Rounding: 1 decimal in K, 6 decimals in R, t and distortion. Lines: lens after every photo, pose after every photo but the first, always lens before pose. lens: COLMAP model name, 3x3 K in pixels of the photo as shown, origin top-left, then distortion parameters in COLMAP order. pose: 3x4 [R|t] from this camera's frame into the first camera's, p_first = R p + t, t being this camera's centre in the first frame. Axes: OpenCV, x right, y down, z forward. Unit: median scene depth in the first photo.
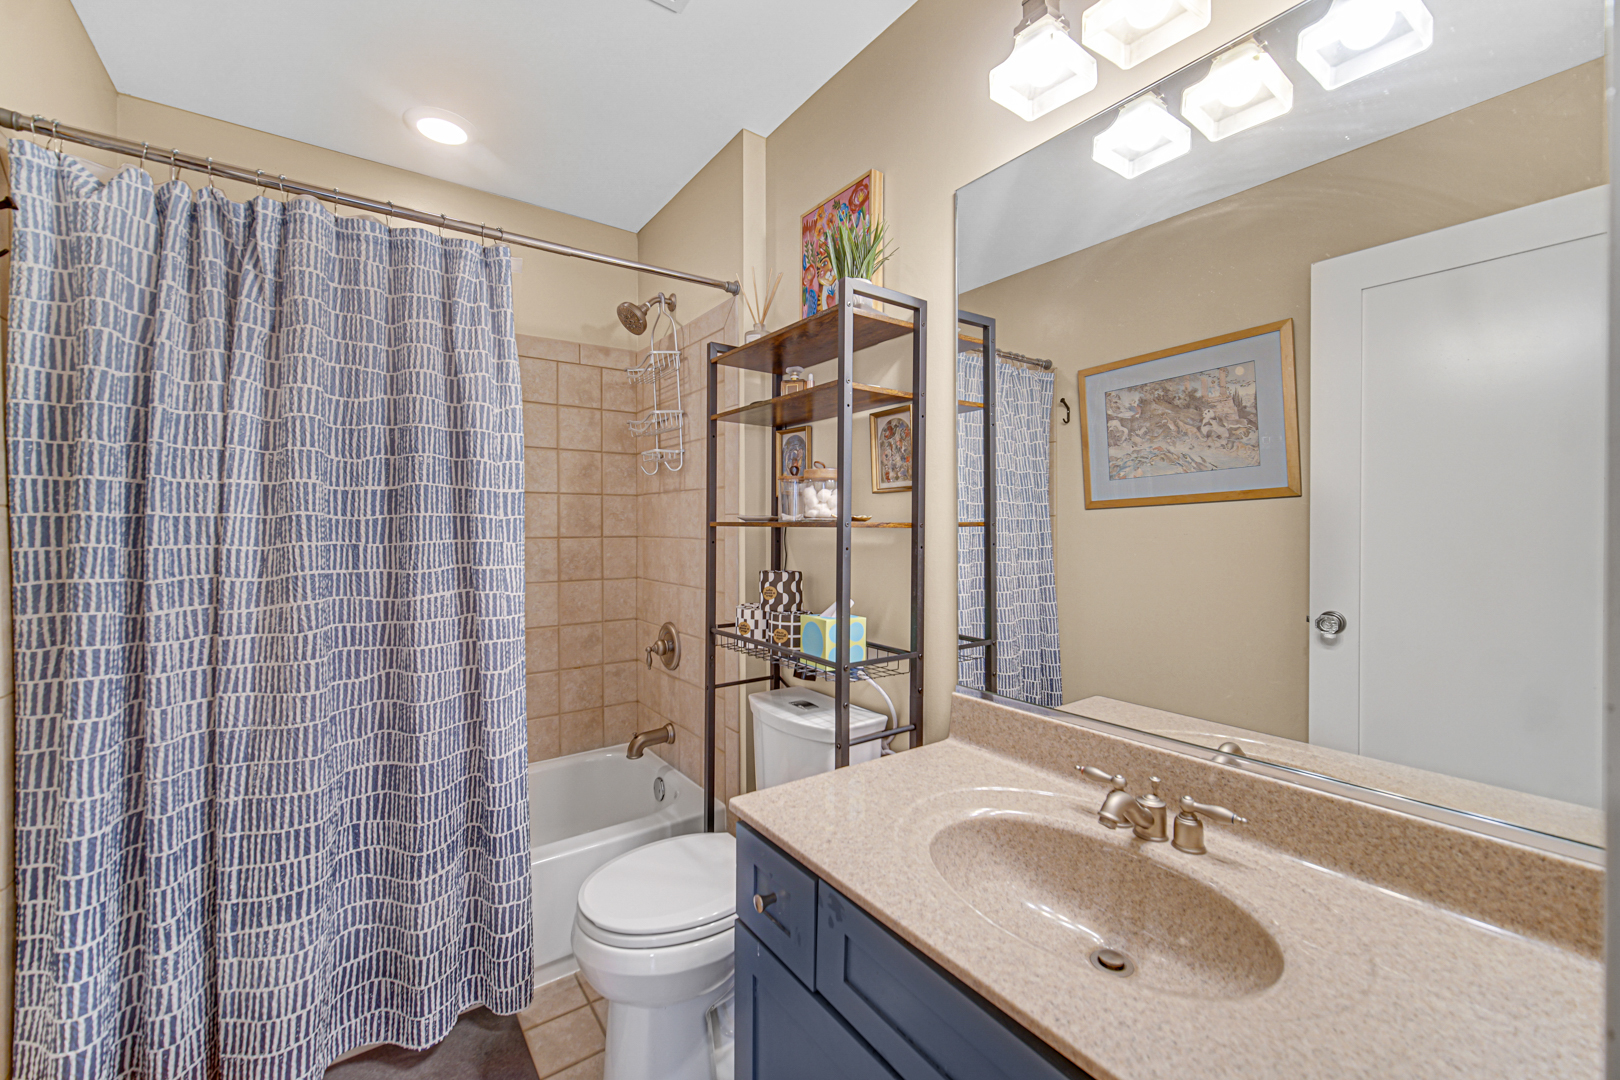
lens RADIAL K [[645.0, 0, 804.2], [0, 645.0, 531.3], [0, 0, 1]] dist [-0.005914, 0.001494]
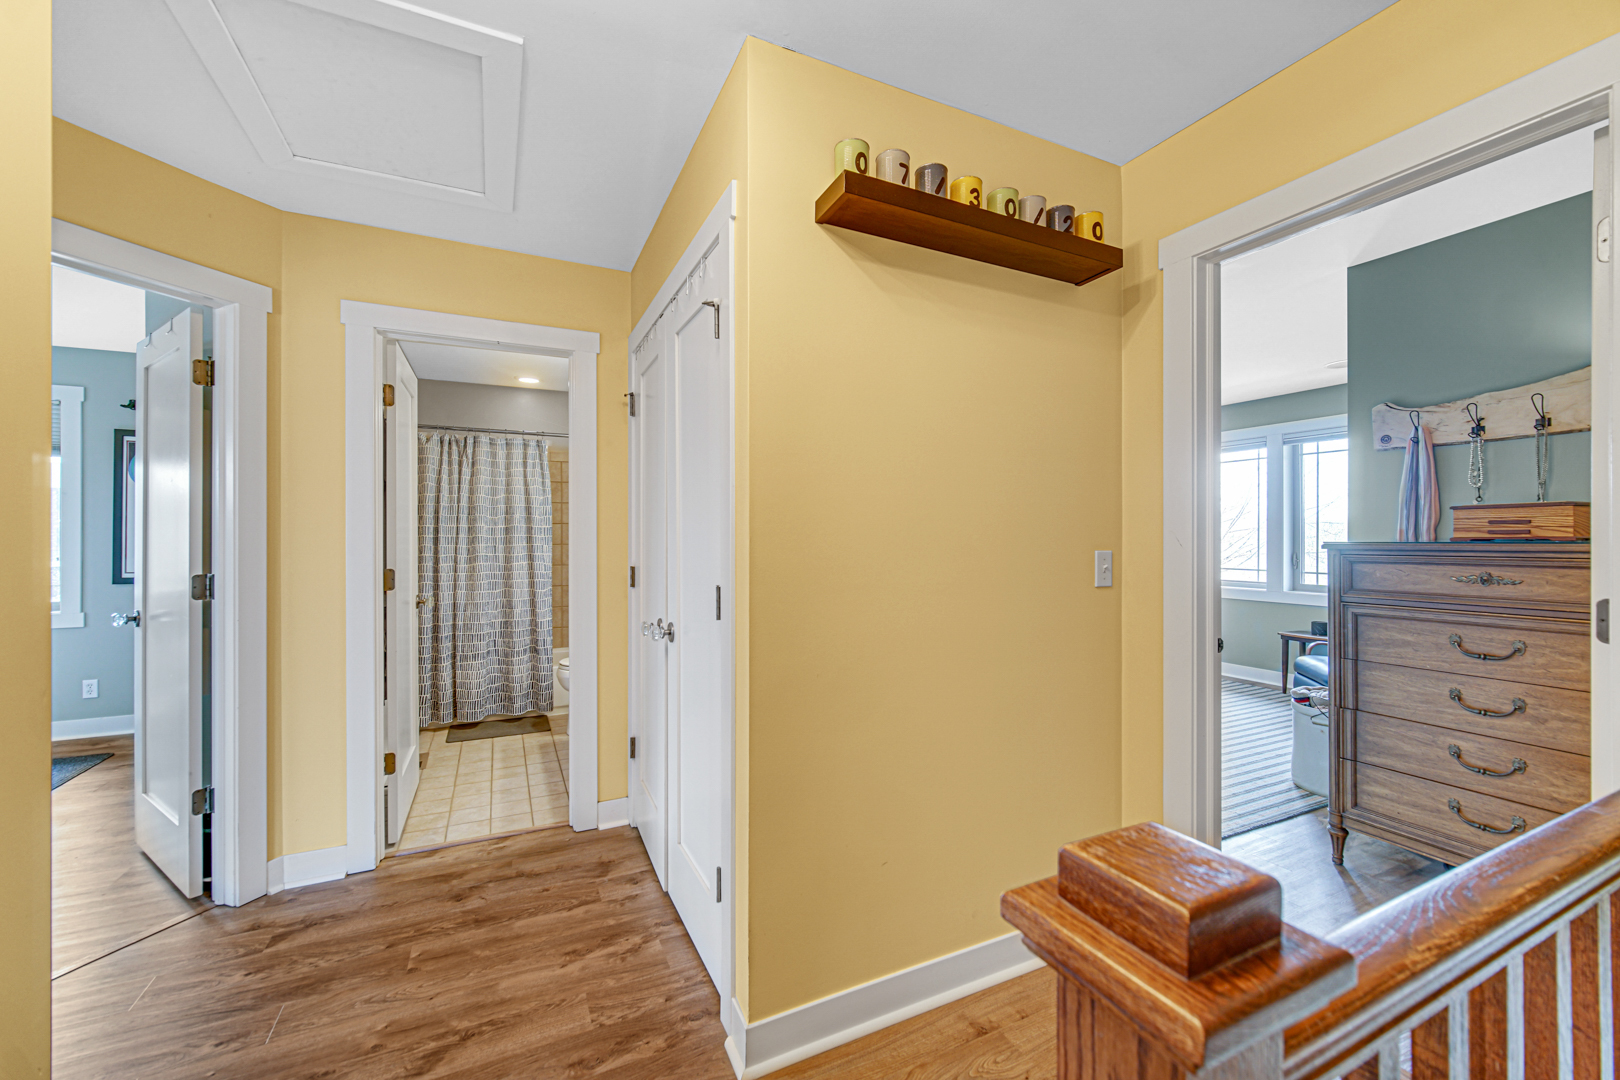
lens RADIAL K [[645.0, 0, 813.5], [0, 645.0, 540.4], [0, 0, 1]] dist [-0.005914, 0.001494]
pose [[0.986655, 0.001911, -0.162813, 1.366018], [-0.002462, 0.999992, -0.003188, 0.002666], [0.162806, 0.003547, 0.986652, -1.872381]]
